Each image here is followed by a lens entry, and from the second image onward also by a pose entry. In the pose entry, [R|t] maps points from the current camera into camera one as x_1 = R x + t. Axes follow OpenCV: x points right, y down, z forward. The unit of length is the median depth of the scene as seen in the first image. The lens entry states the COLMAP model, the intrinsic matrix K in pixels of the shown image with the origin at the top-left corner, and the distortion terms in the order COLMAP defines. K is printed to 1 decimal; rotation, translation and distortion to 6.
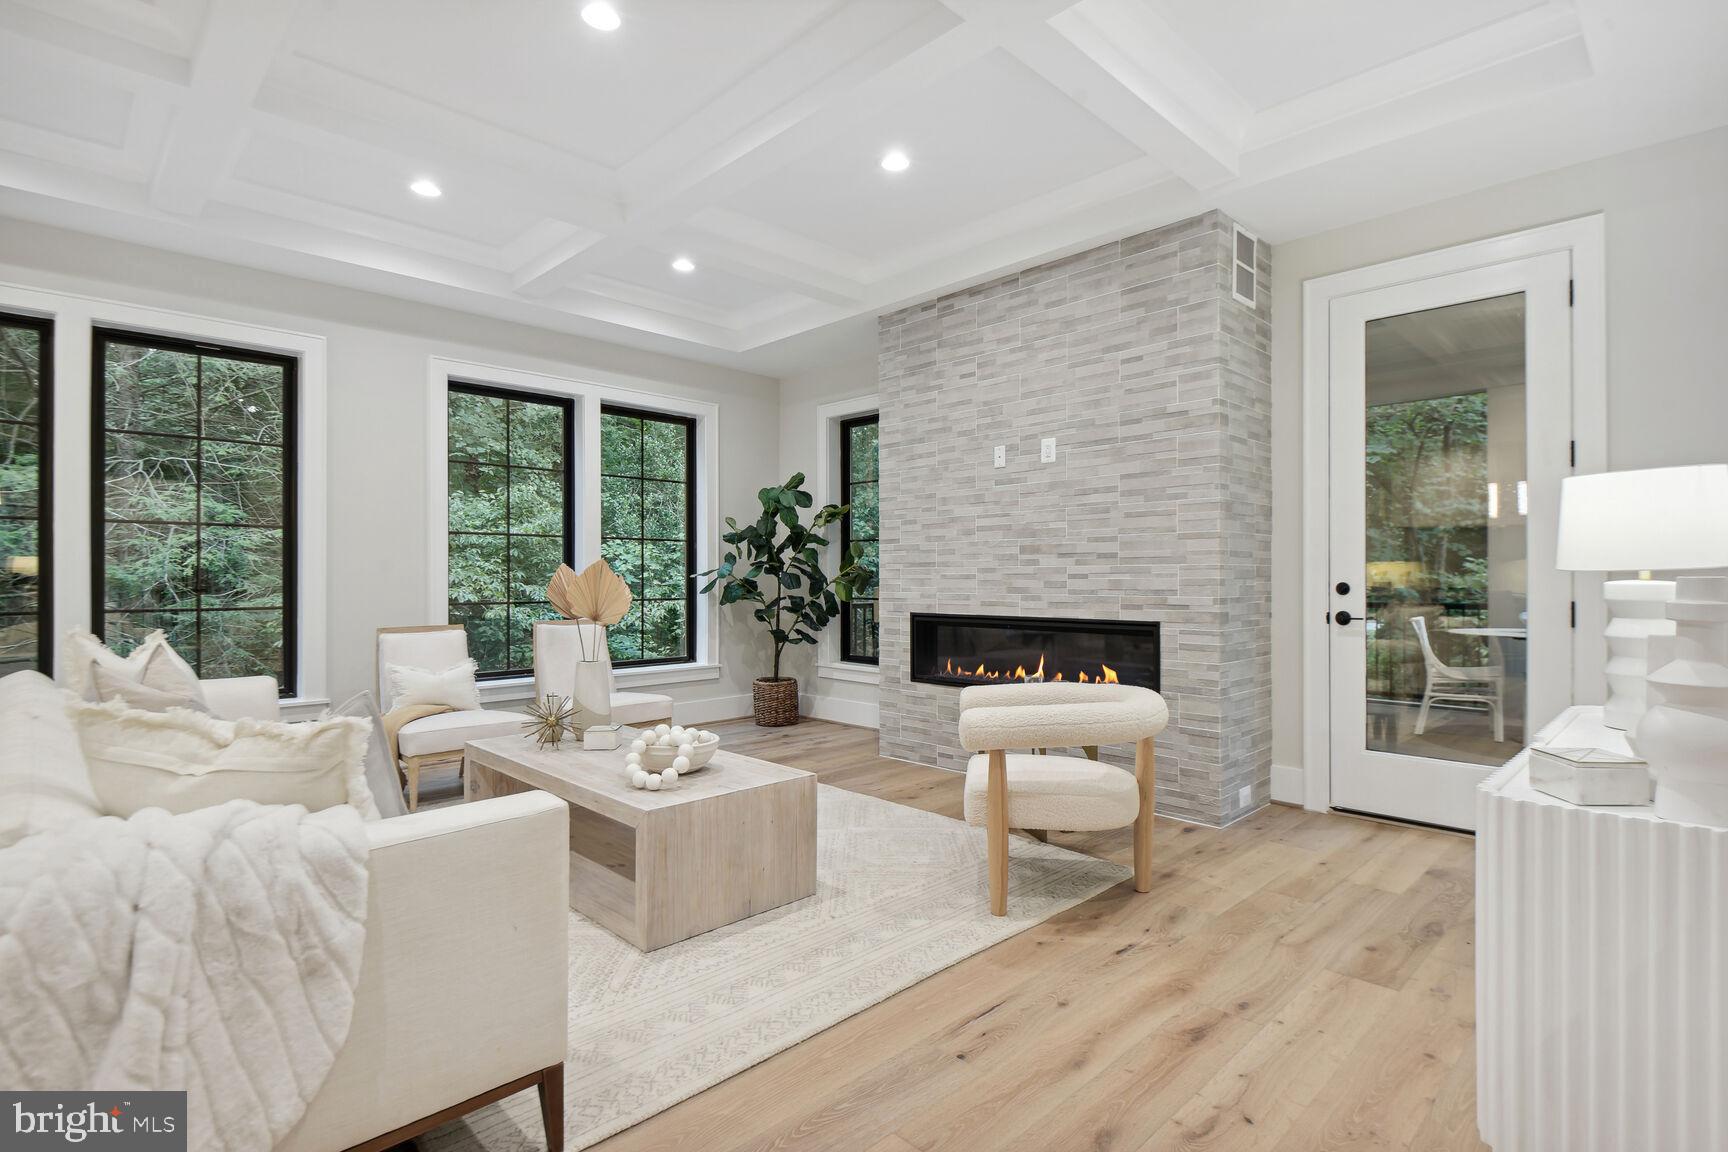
lens RADIAL K [[841.3, 0, 883.1], [0, 841.3, 583.0], [0, 0, 1]] dist [0.031996, -0.026058]
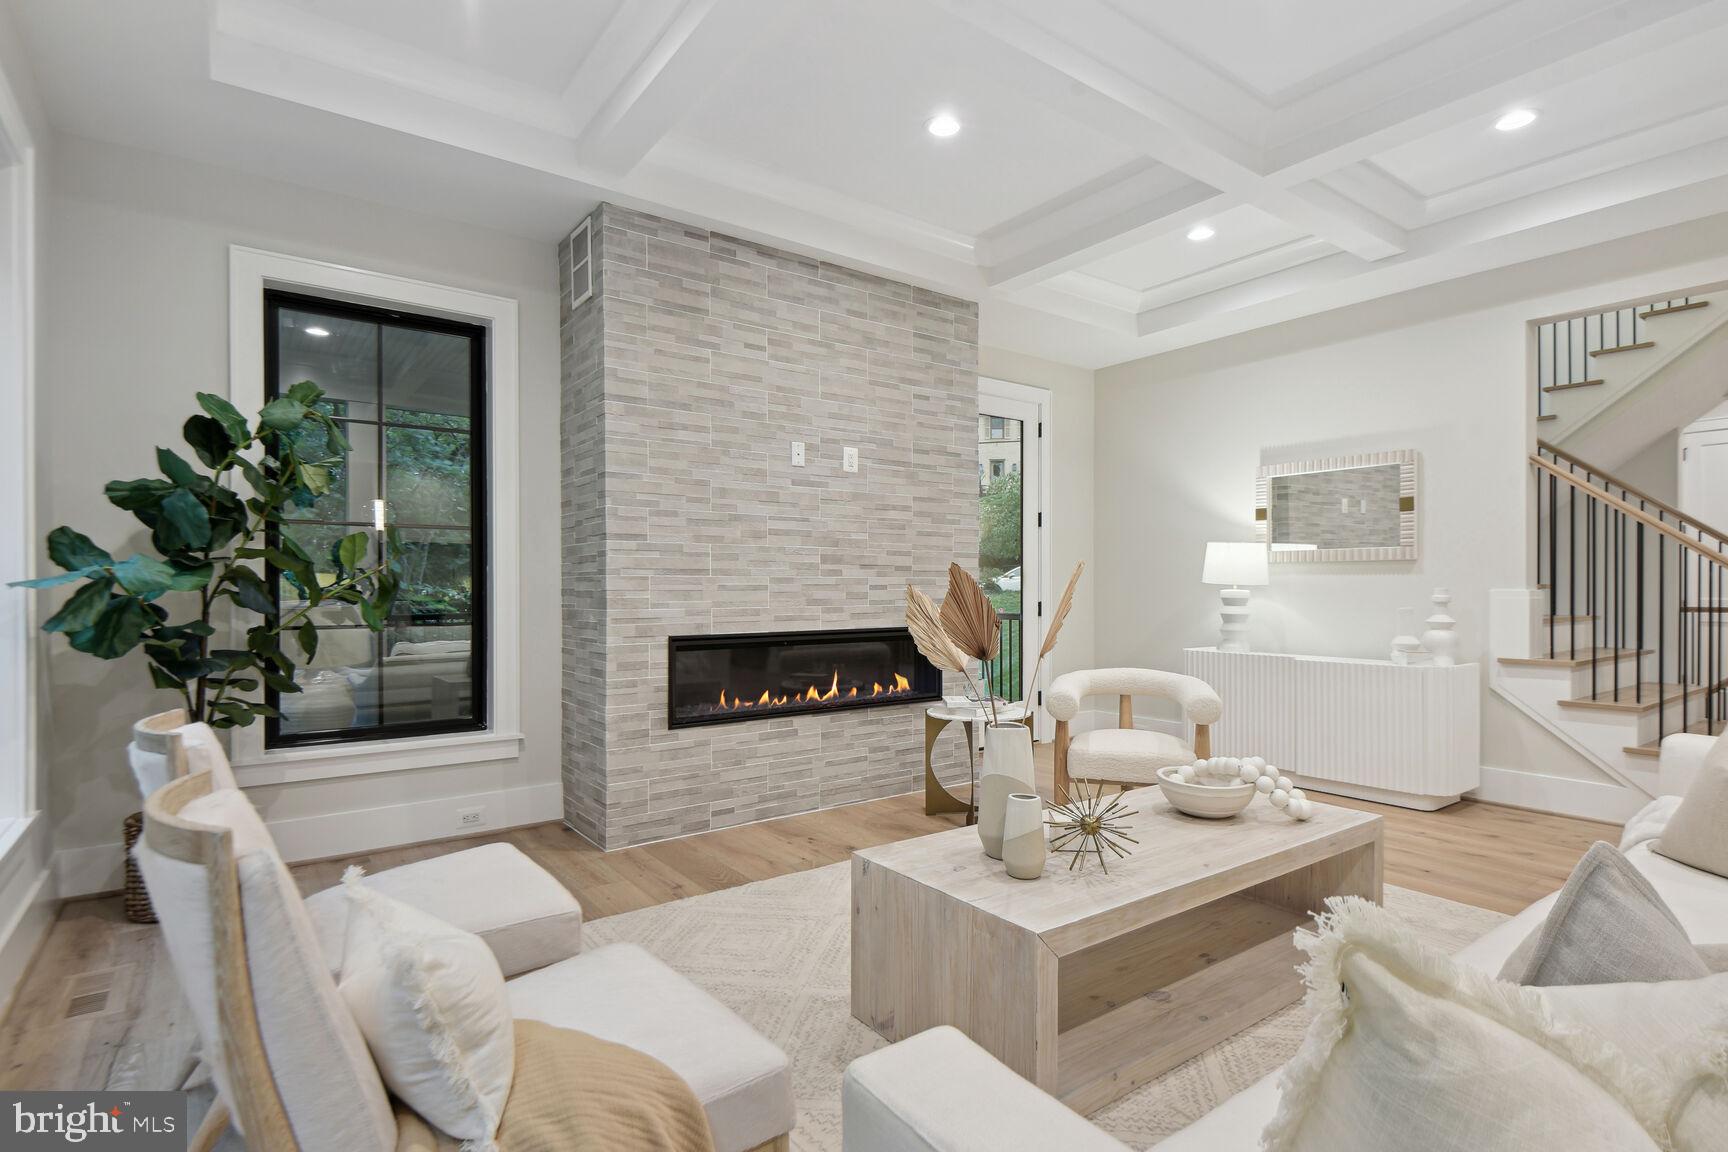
lens RADIAL K [[841.3, 0, 883.1], [0, 841.3, 583.0], [0, 0, 1]] dist [0.031996, -0.026058]
pose [[0.147831, -0.003005, 0.989008, -0.727662], [-0.000526, 0.999995, 0.003117, -0.015170], [-0.989012, -0.000981, 0.147829, 0.768749]]
